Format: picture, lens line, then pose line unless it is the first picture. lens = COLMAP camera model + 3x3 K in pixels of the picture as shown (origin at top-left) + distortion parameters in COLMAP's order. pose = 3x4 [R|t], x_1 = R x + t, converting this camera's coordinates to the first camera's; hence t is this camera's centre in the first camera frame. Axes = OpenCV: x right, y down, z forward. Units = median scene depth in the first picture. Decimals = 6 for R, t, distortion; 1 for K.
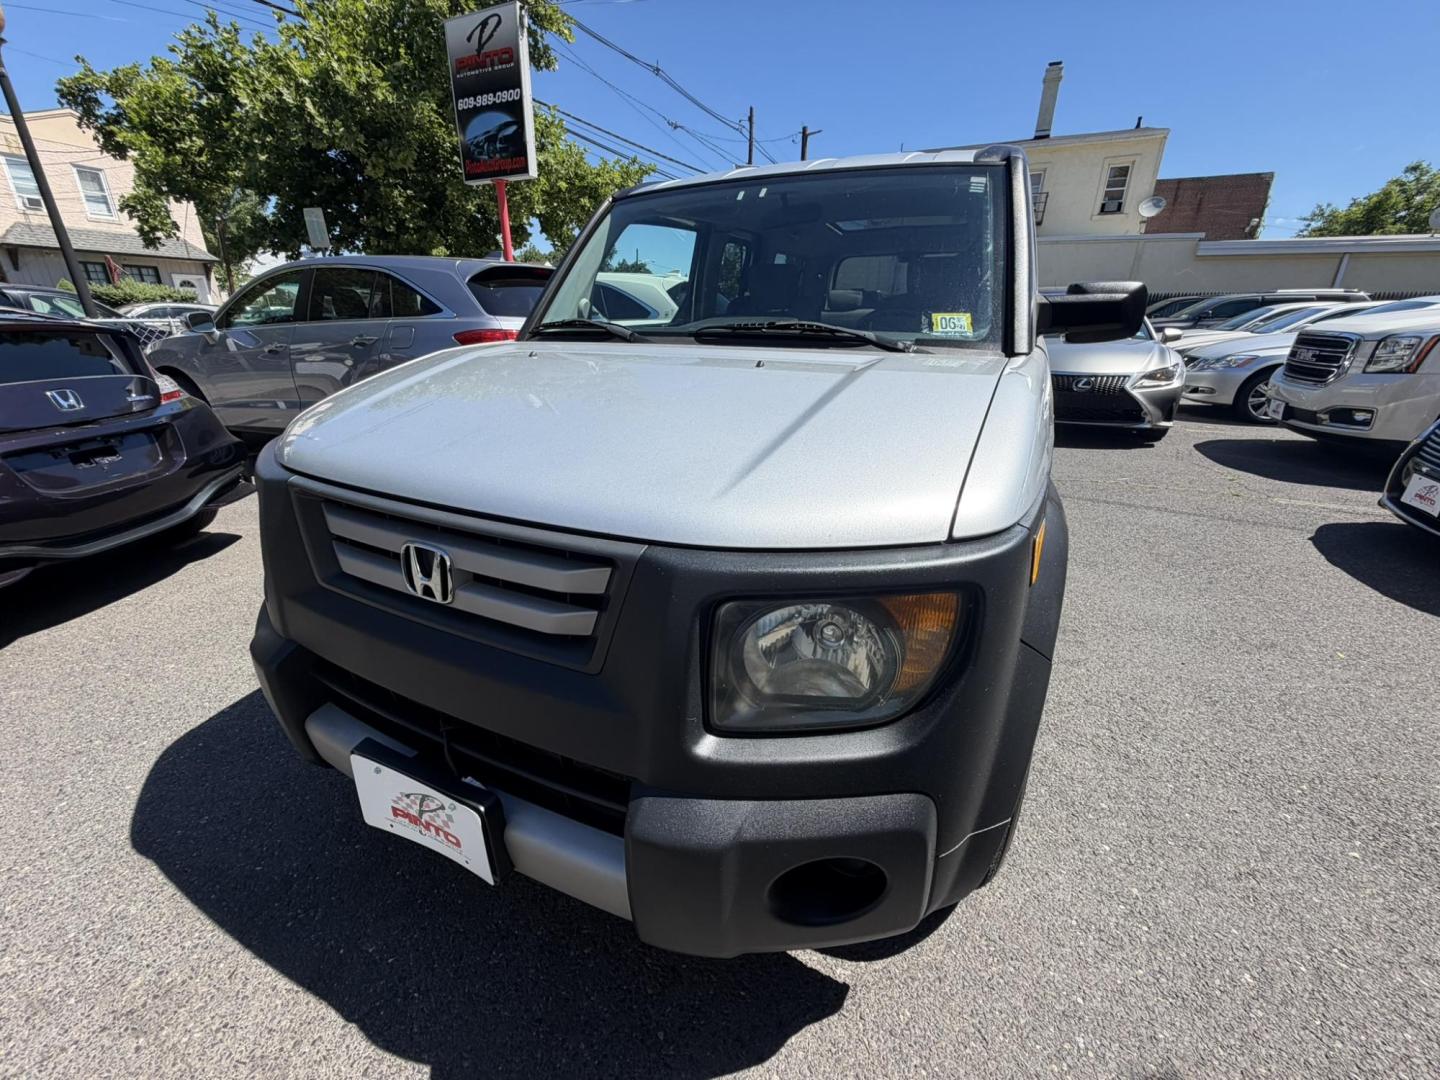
lens RADIAL K [[576.7, 0, 719.0], [0, 576.7, 538.6], [0, 0, 1]] dist [-0.002059, 0.000673]
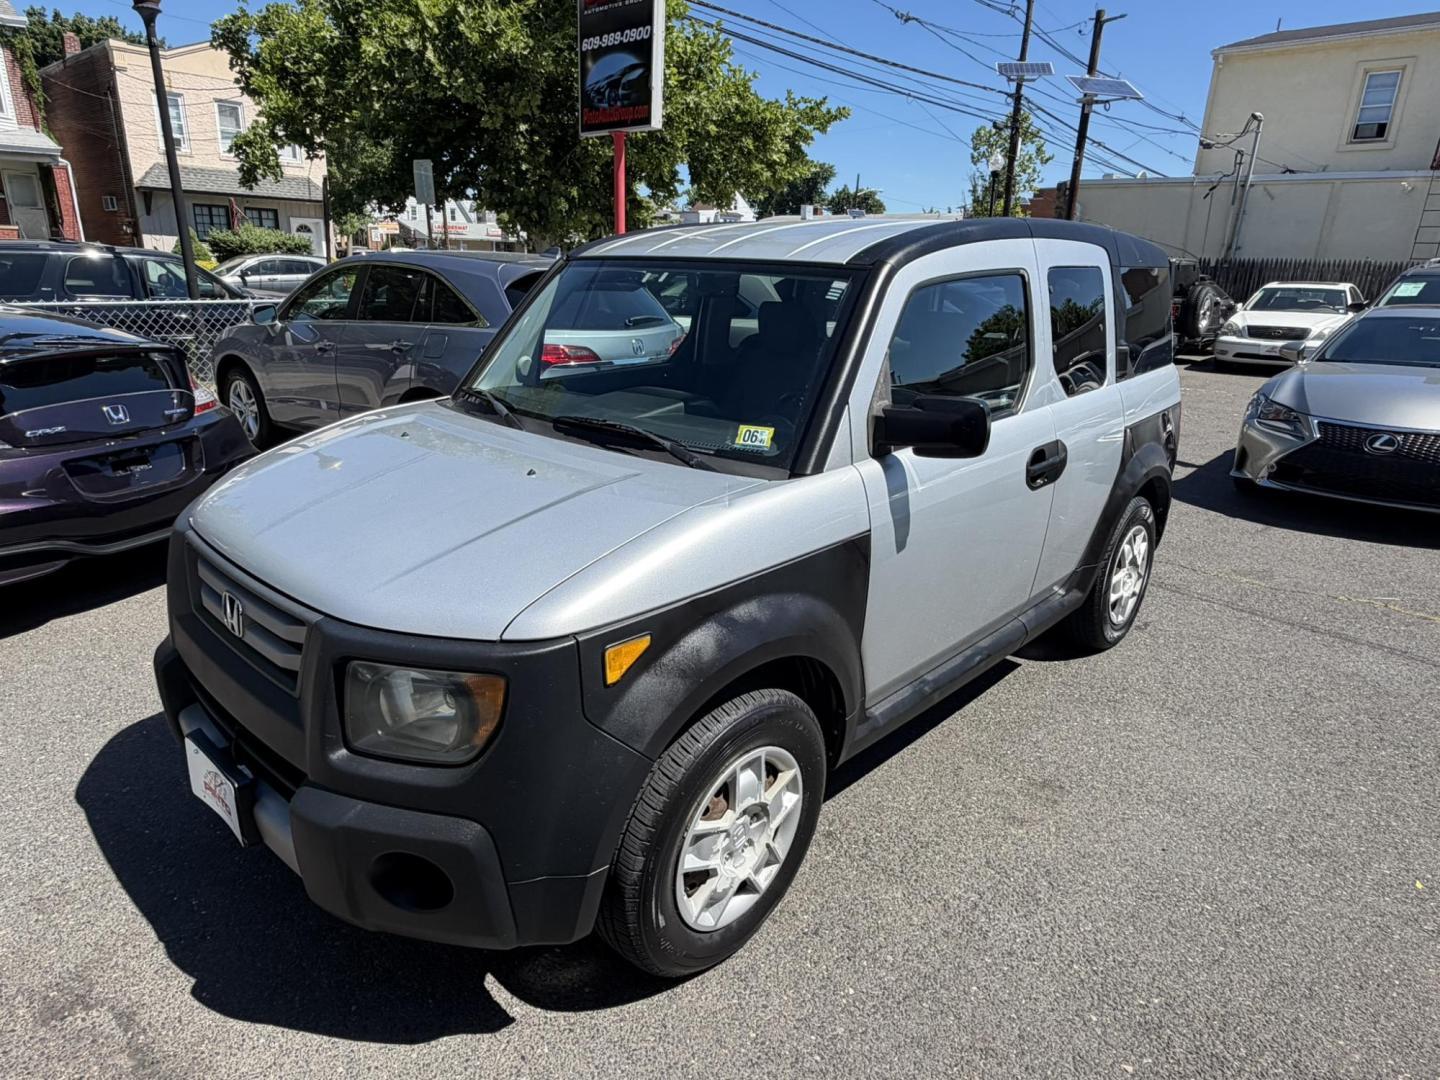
lens RADIAL K [[861.3, 0, 711.6], [0, 861.3, 539.7], [0, 0, 1]] dist [0.001272, -0.000592]
pose [[0.956556, 0.106559, -0.271378, 0.355425], [-0.122553, 0.991546, -0.042637, -0.053092], [0.264541, 0.074043, 0.961528, -0.225952]]
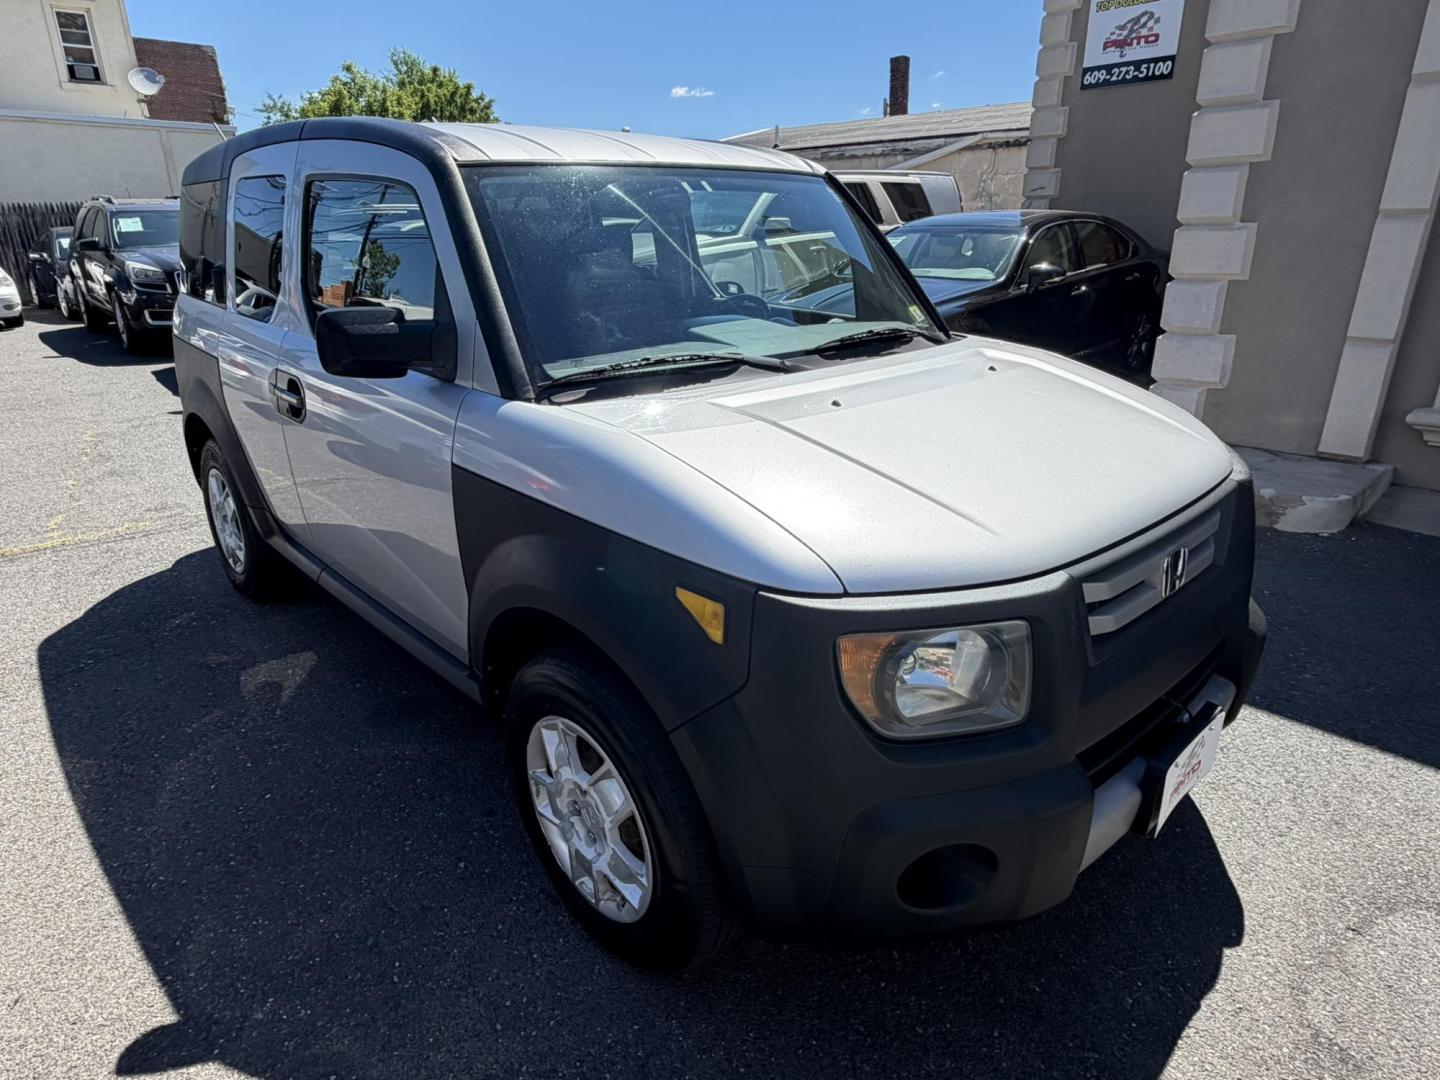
lens RADIAL K [[861.3, 0, 711.6], [0, 861.3, 539.7], [0, 0, 1]] dist [0.001272, -0.000592]
pose [[0.360091, -0.333143, 0.871407, -0.728176], [0.346453, 0.915022, 0.206653, -0.216535], [-0.866202, 0.227487, 0.444909, 0.303810]]
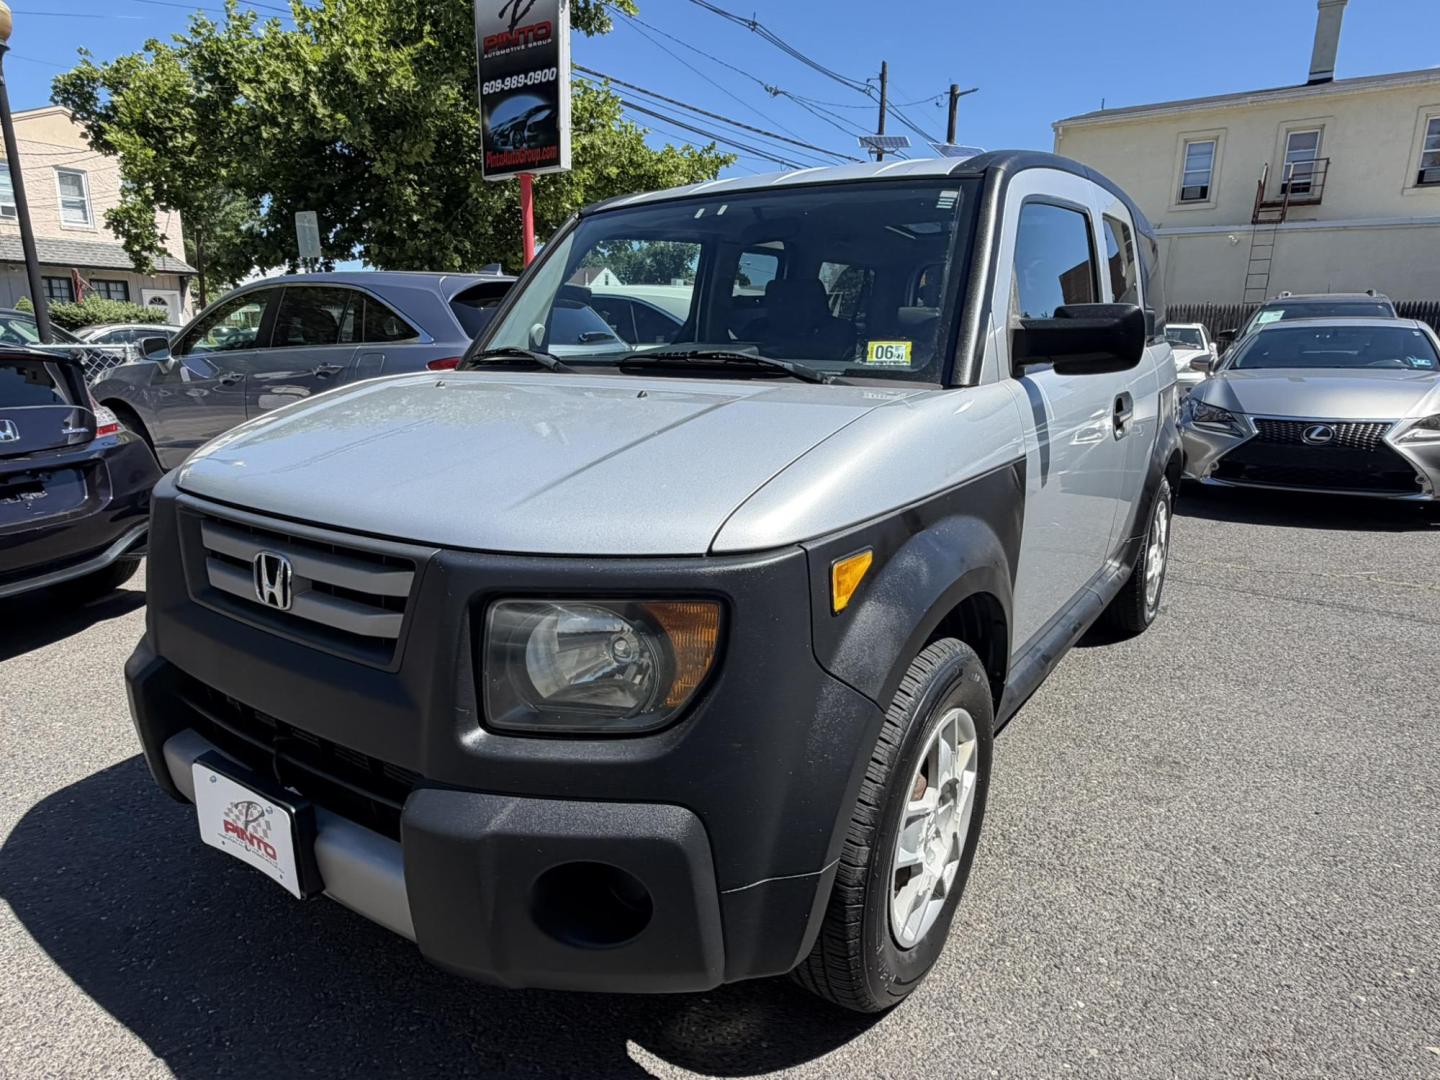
lens RADIAL K [[862.1, 0, 708.9], [0, 862.1, 540.5], [0, 0, 1]] dist [0.000417, -0.000579]
pose [[0.988462, 0.031342, -0.148189, 0.155437], [-0.051246, 0.989862, -0.132464, 0.046740], [0.142535, 0.138530, 0.980048, -0.135682]]
